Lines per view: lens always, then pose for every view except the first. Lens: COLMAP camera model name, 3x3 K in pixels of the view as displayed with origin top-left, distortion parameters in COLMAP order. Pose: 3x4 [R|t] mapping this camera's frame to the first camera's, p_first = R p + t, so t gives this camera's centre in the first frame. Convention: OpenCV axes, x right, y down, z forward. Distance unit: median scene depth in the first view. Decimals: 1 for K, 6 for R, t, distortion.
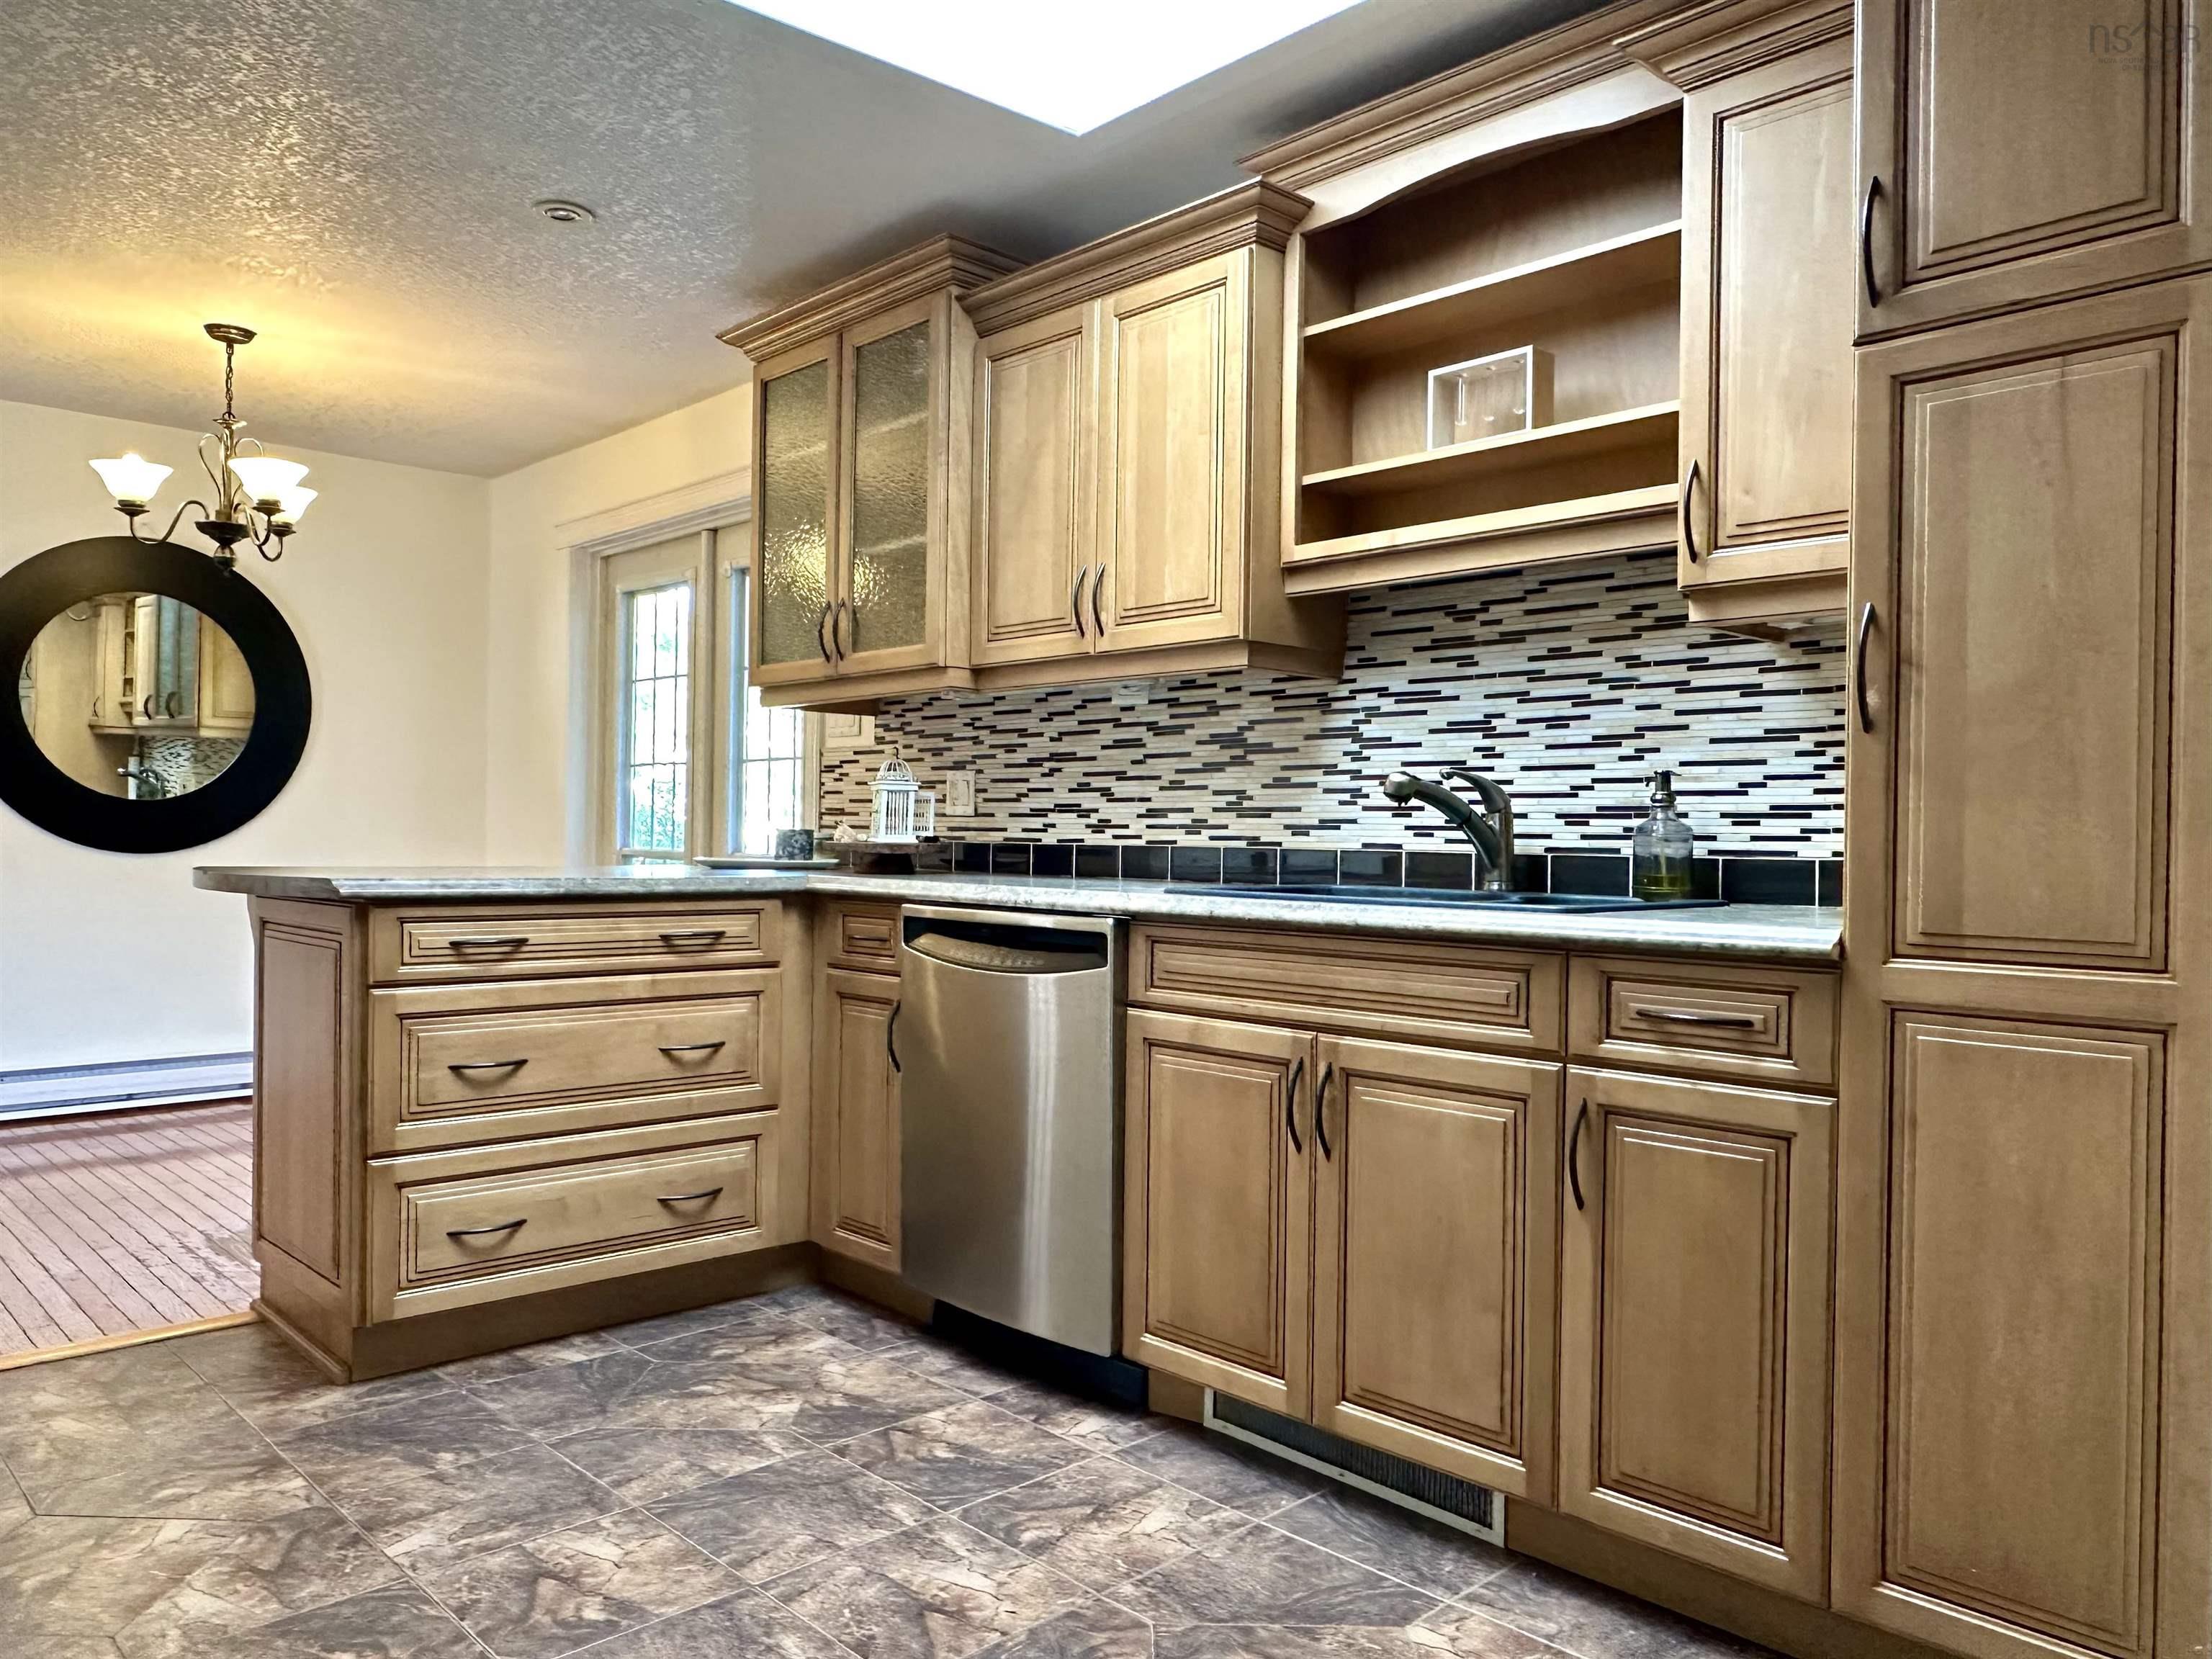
lens RADIAL K [[1567.0, 0, 1106.9], [0, 1567.0, 839.0], [0, 0, 1]] dist [-0.001782, -0.002648]
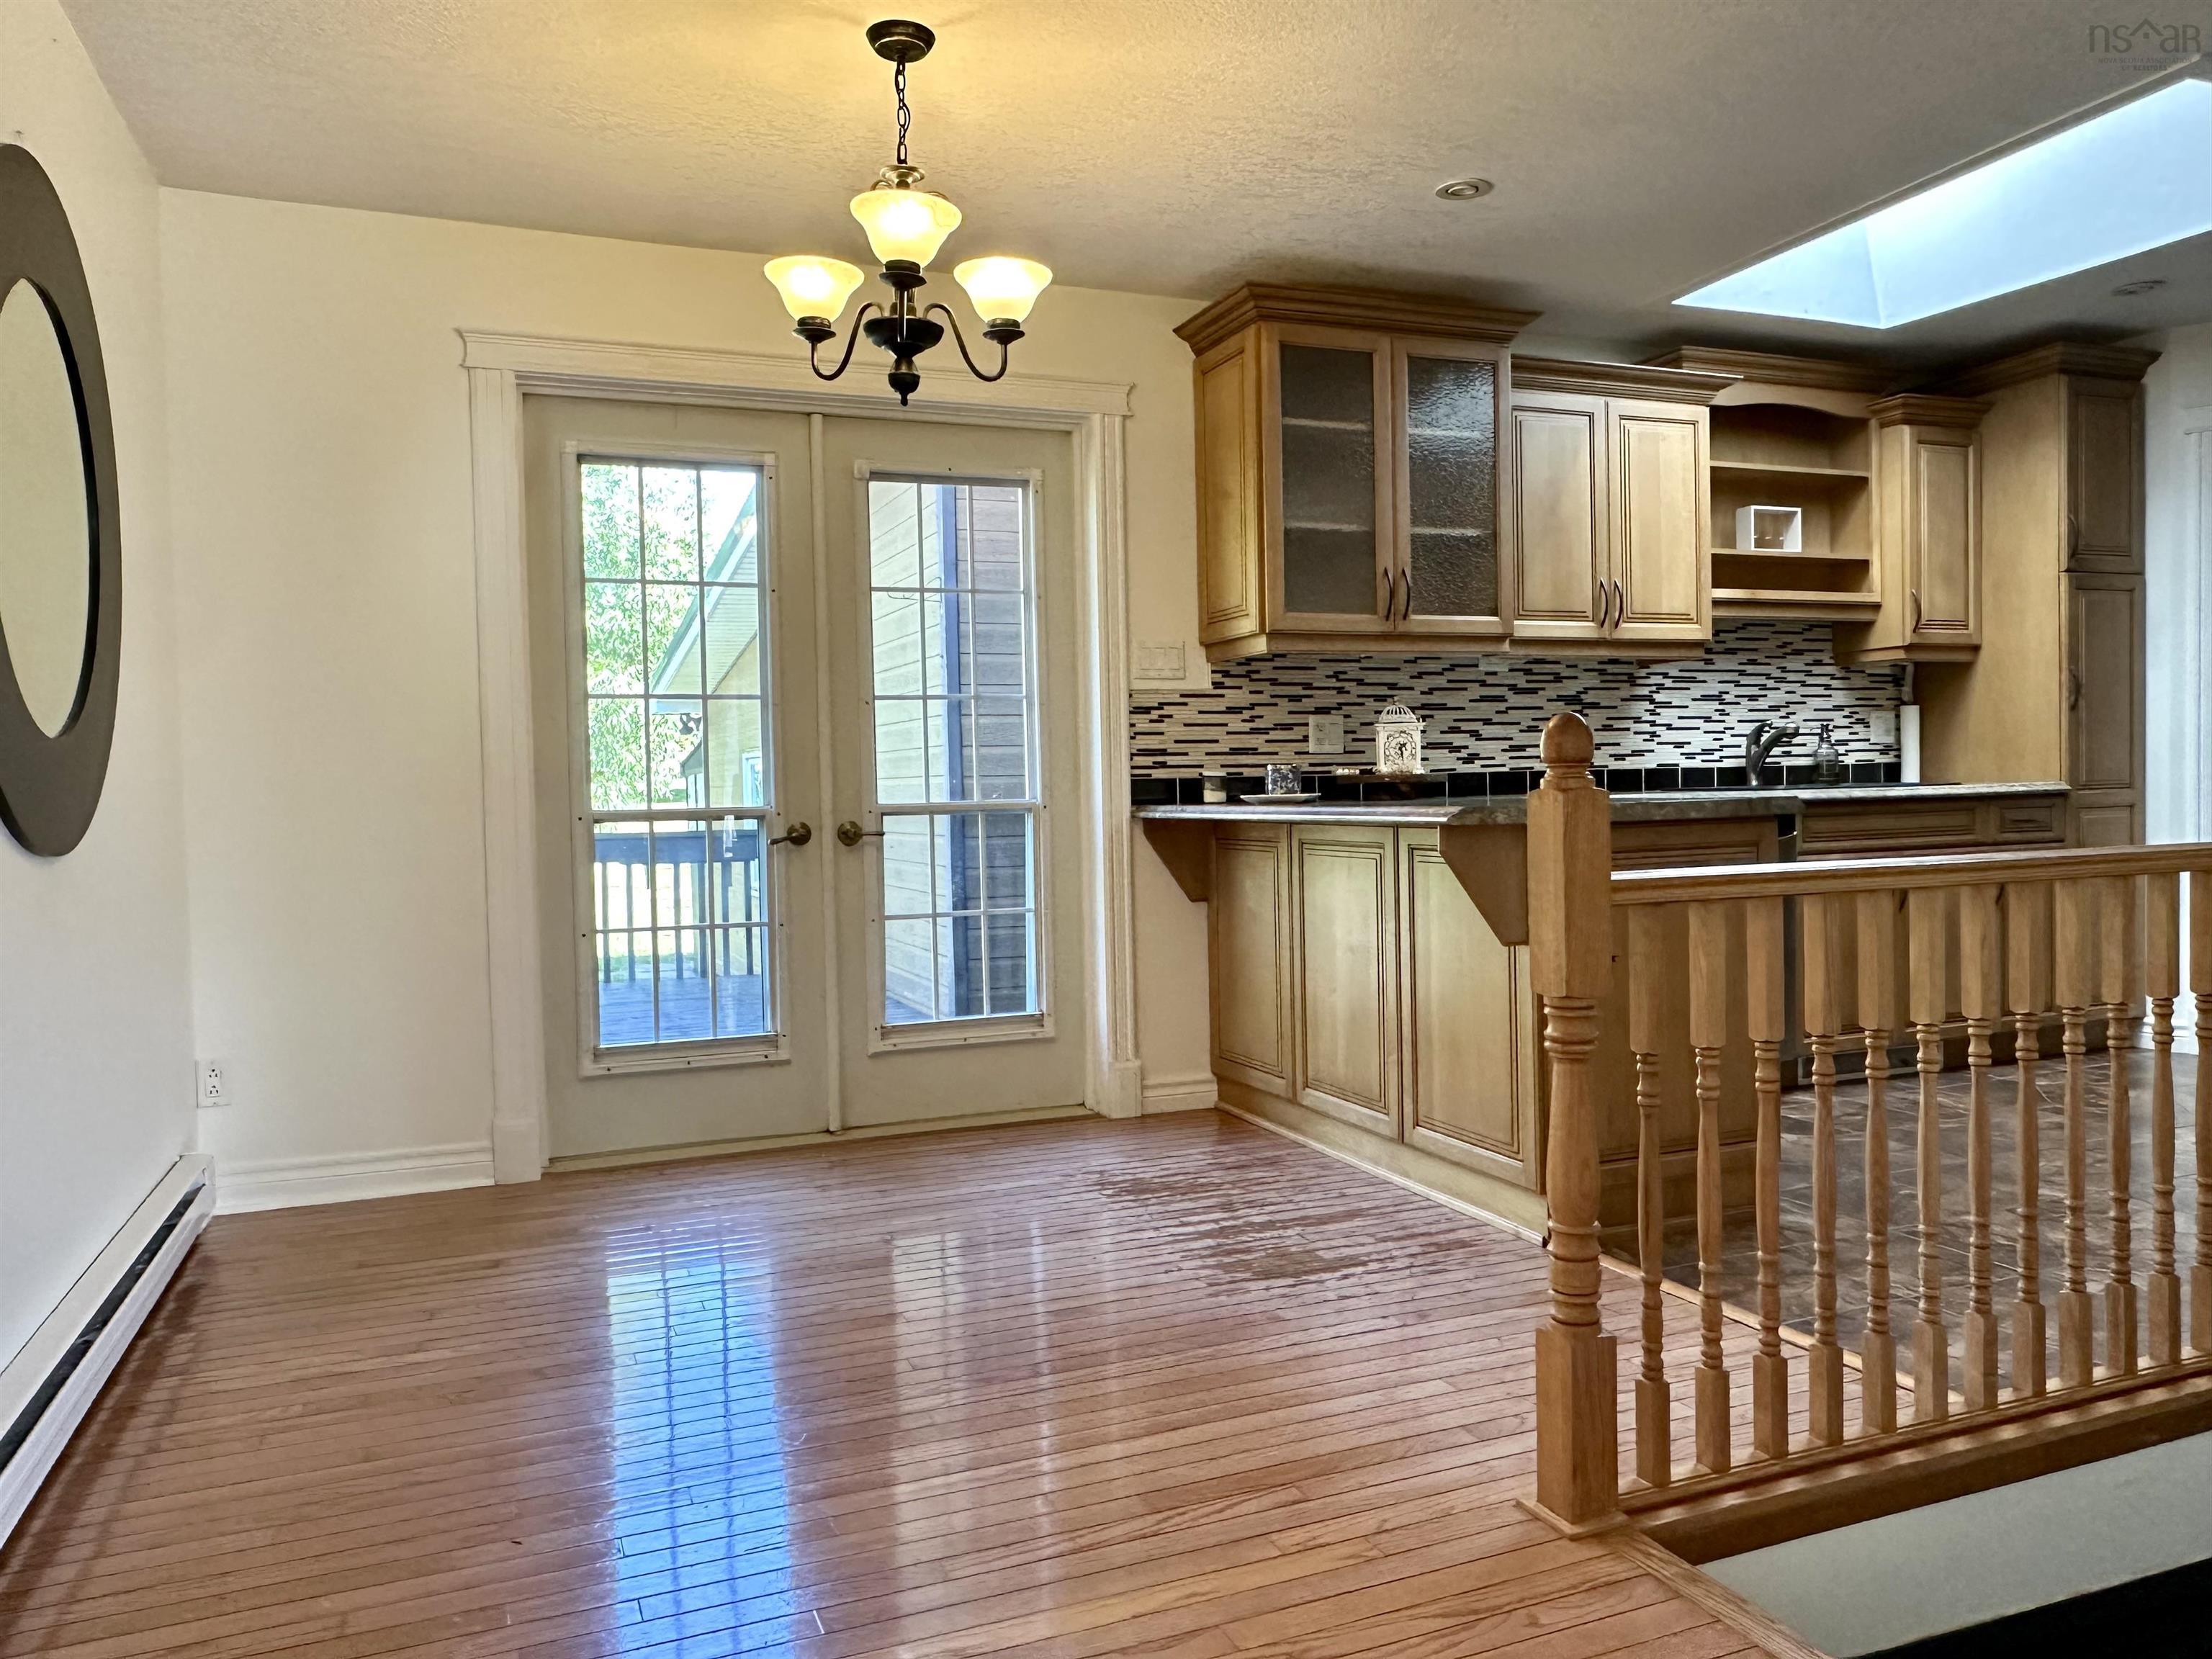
lens RADIAL K [[1567.0, 0, 1106.9], [0, 1567.0, 839.0], [0, 0, 1]] dist [-0.001782, -0.002648]
pose [[0.368304, -0.038565, 0.928905, -1.541666], [0.038792, 0.998907, 0.026091, 0.015469], [-0.928896, 0.026425, 0.369398, 0.880120]]
